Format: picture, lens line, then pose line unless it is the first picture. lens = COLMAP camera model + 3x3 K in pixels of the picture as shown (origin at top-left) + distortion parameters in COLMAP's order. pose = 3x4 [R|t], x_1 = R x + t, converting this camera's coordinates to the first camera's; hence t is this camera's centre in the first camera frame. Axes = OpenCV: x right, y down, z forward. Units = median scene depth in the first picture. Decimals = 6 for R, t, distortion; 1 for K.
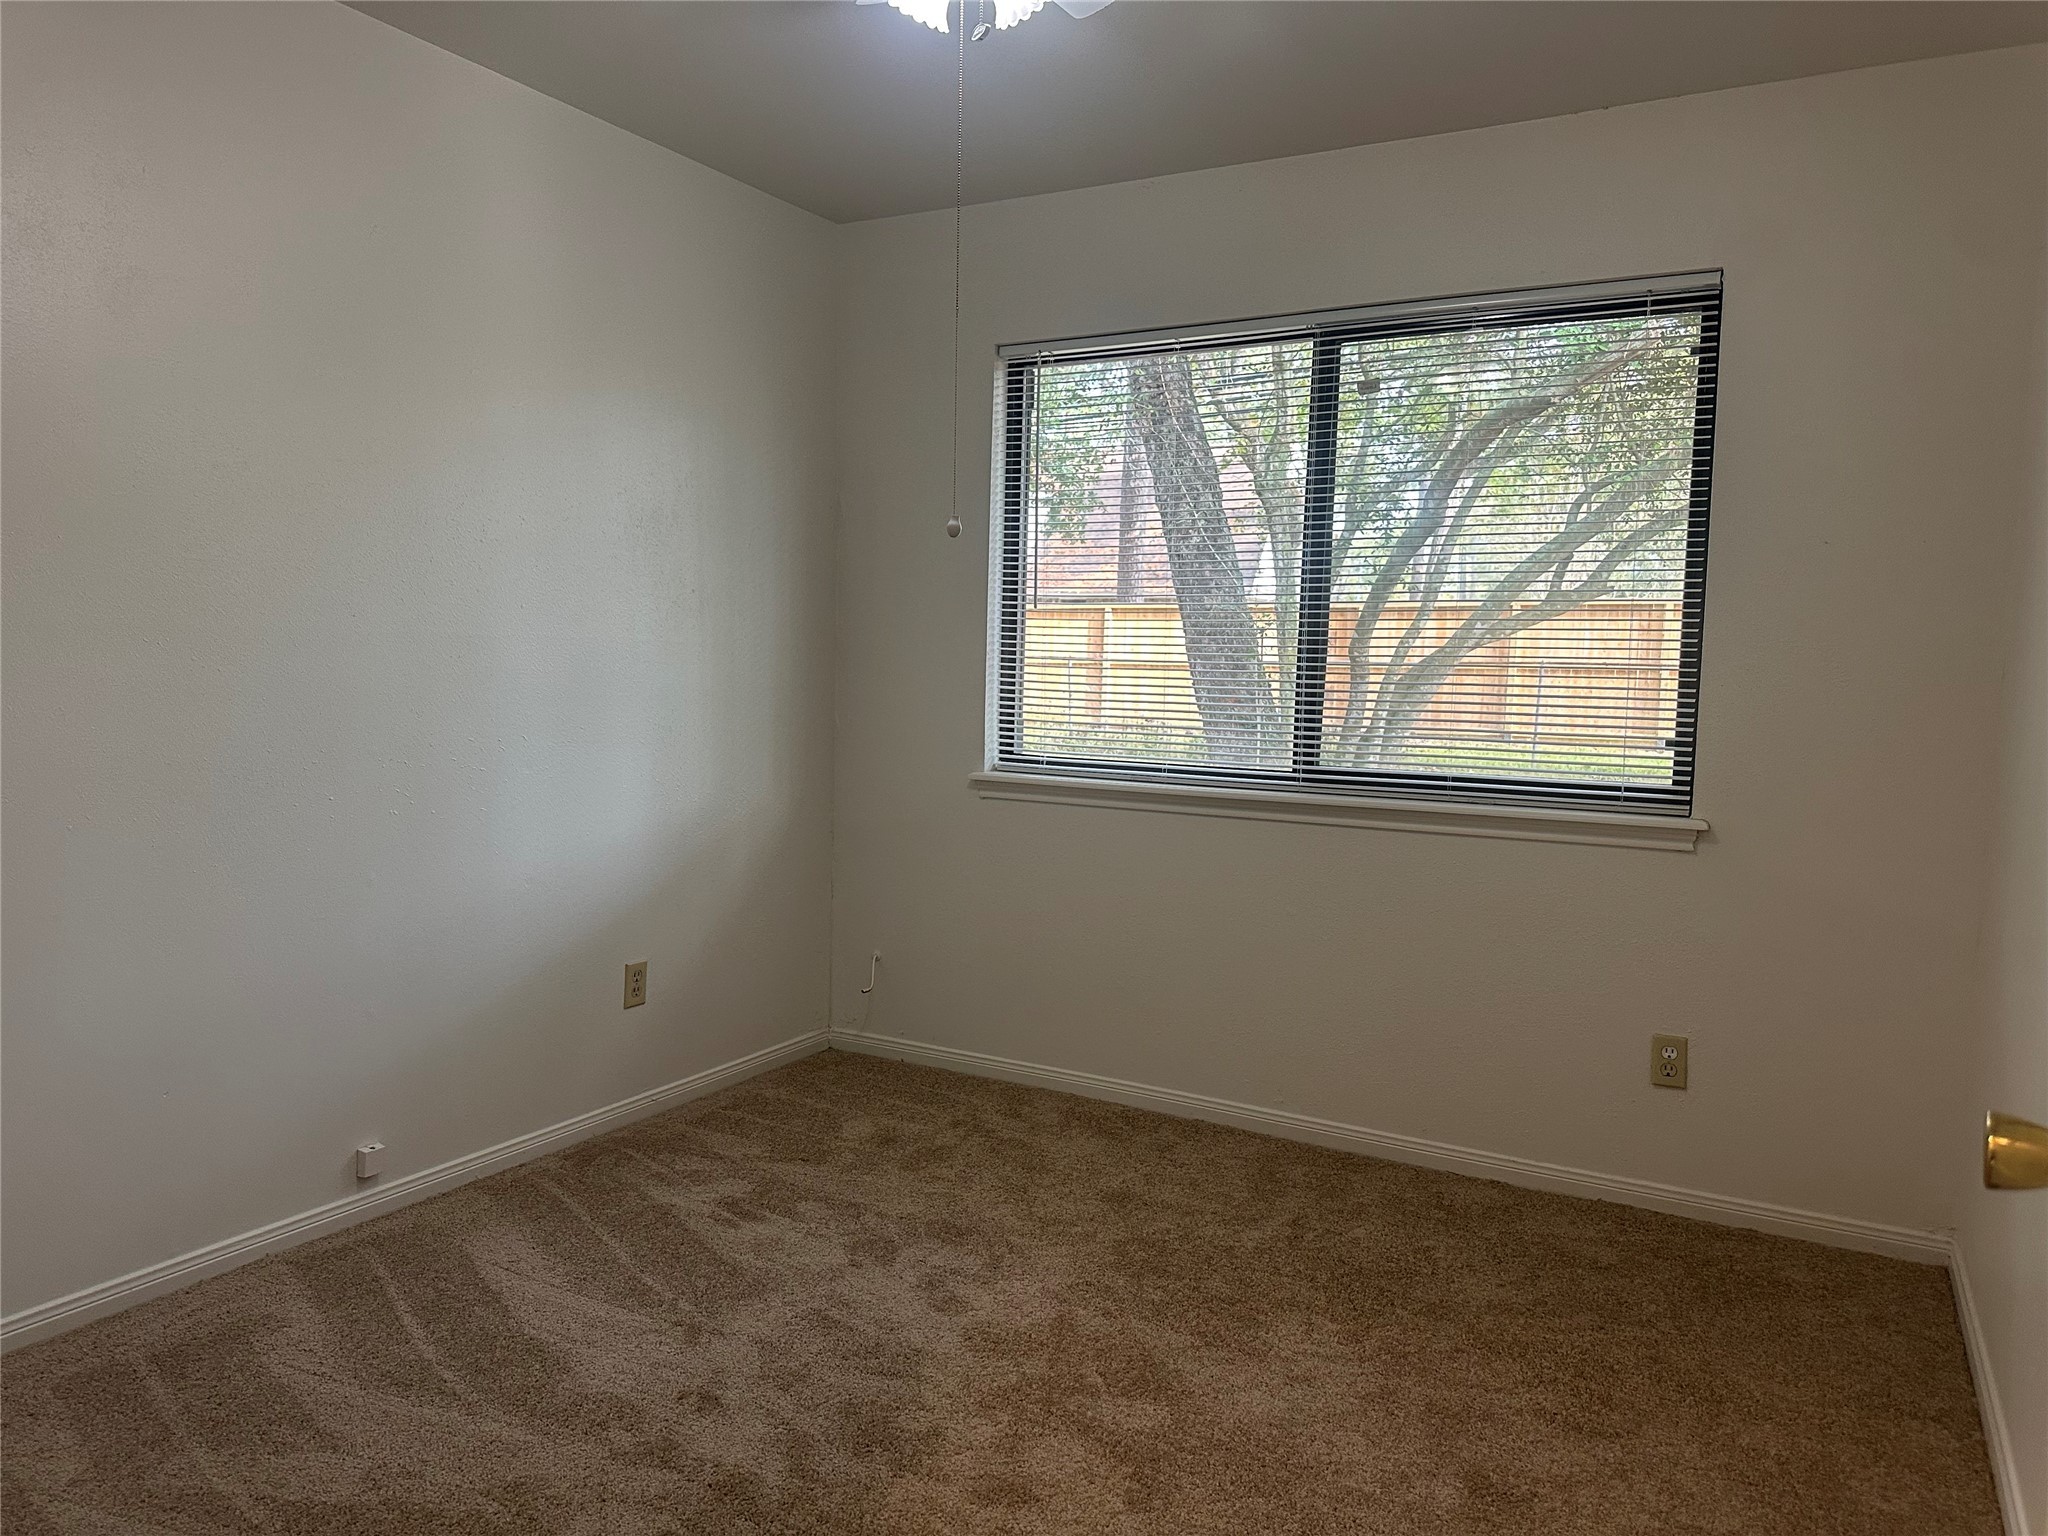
lens RADIAL K [[1437.7, 0, 1029.0], [0, 1437.7, 782.8], [0, 0, 1]] dist [0.108048, -0.165421]
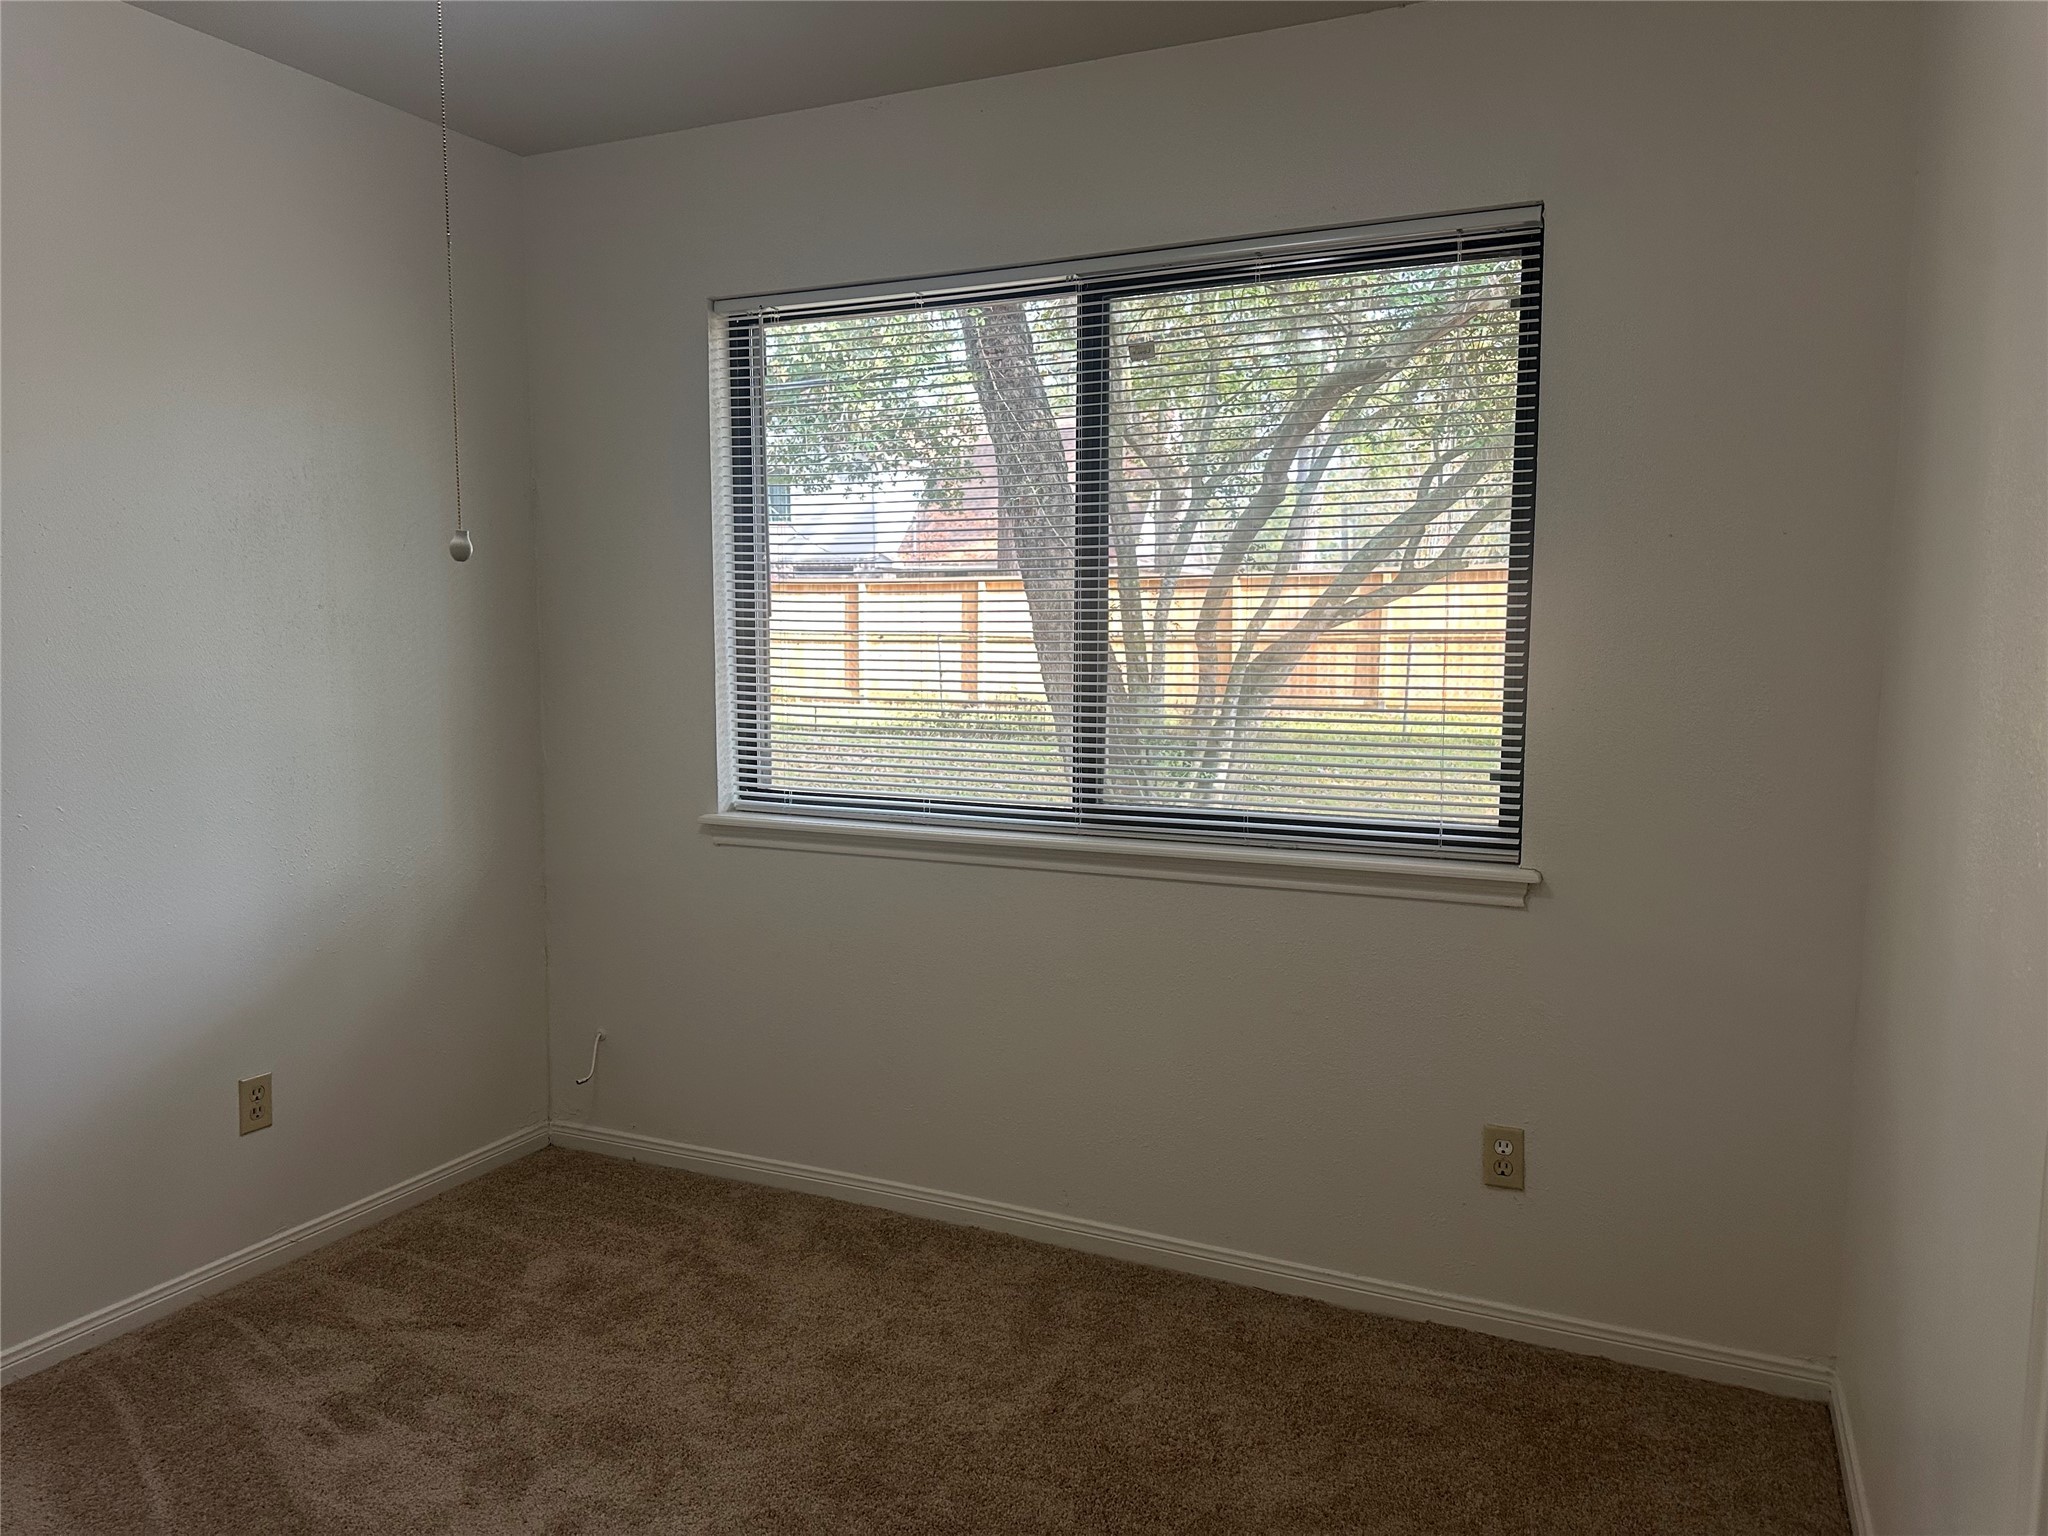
lens RADIAL K [[1422.2, 0, 1051.6], [0, 1422.2, 770.3], [0, 0, 1]] dist [0.162062, -0.258123]
pose [[0.996816, -0.028355, 0.074522, 0.116409], [0.027008, 0.999454, 0.019020, -0.050312], [-0.075020, -0.016947, 0.997038, 0.181260]]
